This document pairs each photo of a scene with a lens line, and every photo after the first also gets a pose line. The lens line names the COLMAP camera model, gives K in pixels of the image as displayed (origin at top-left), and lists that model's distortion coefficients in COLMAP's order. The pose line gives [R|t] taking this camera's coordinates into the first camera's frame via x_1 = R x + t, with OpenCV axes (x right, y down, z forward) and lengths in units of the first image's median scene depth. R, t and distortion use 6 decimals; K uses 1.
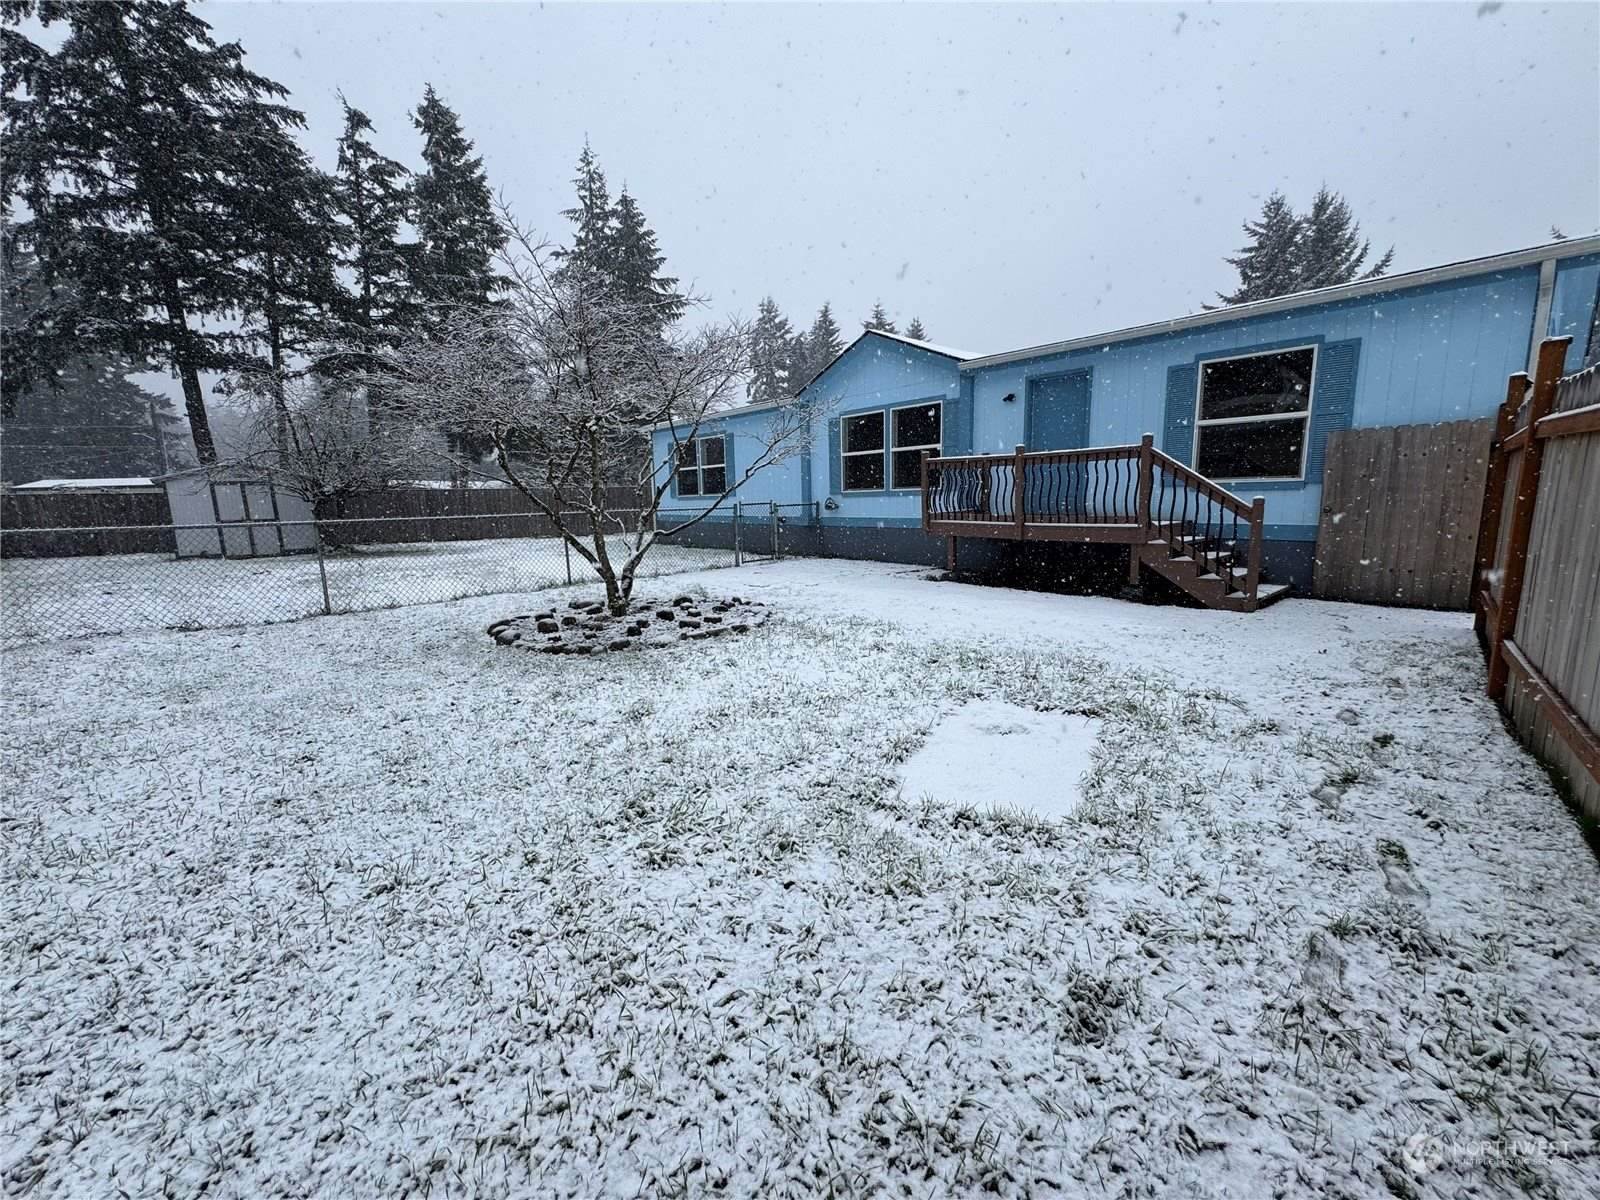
lens RADIAL K [[632.5, 0, 805.7], [0, 632.5, 608.4], [0, 0, 1]] dist [-0.010914, 0.002255]
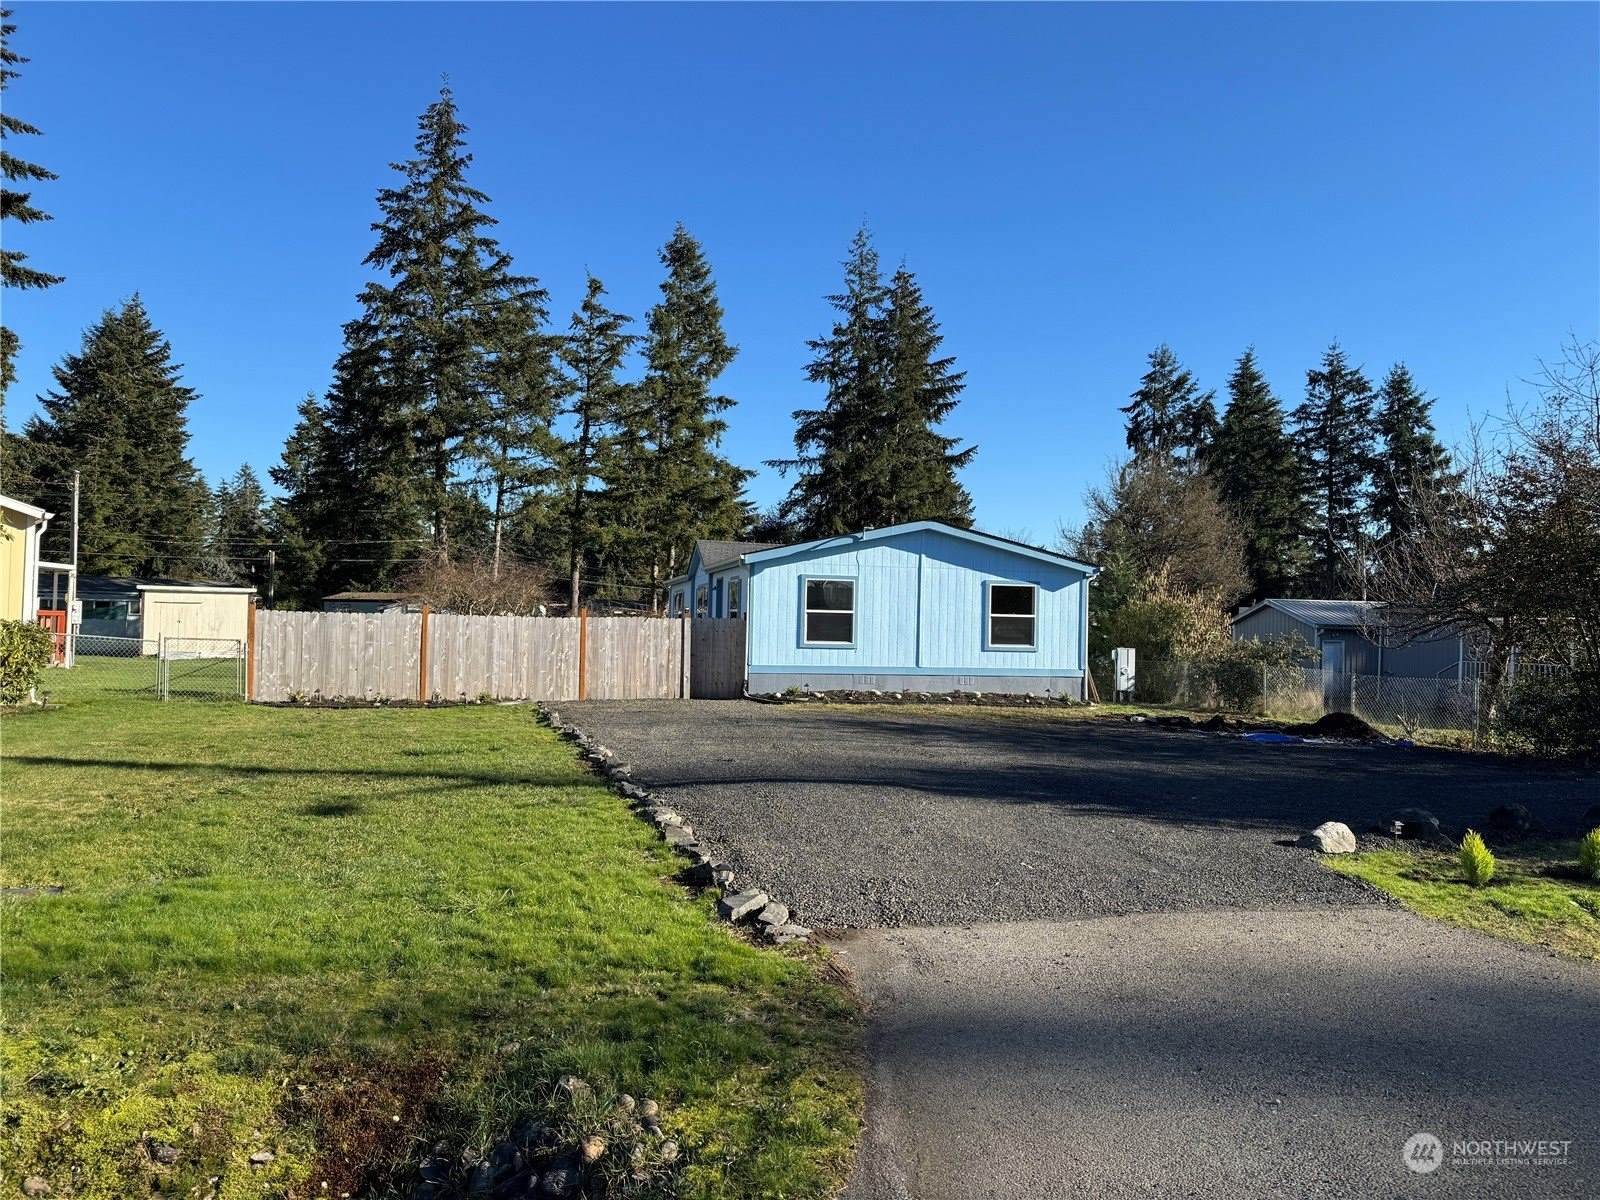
lens RADIAL K [[1117.2, 0, 801.7], [0, 1117.2, 597.5], [0, 0, 1]] dist [0.051313, -0.052409]
pose [[0.882989, 0.032704, -0.468254, 0.511289], [-0.127592, 0.976731, -0.172385, 0.050171], [0.451720, 0.211960, 0.866615, -0.405377]]
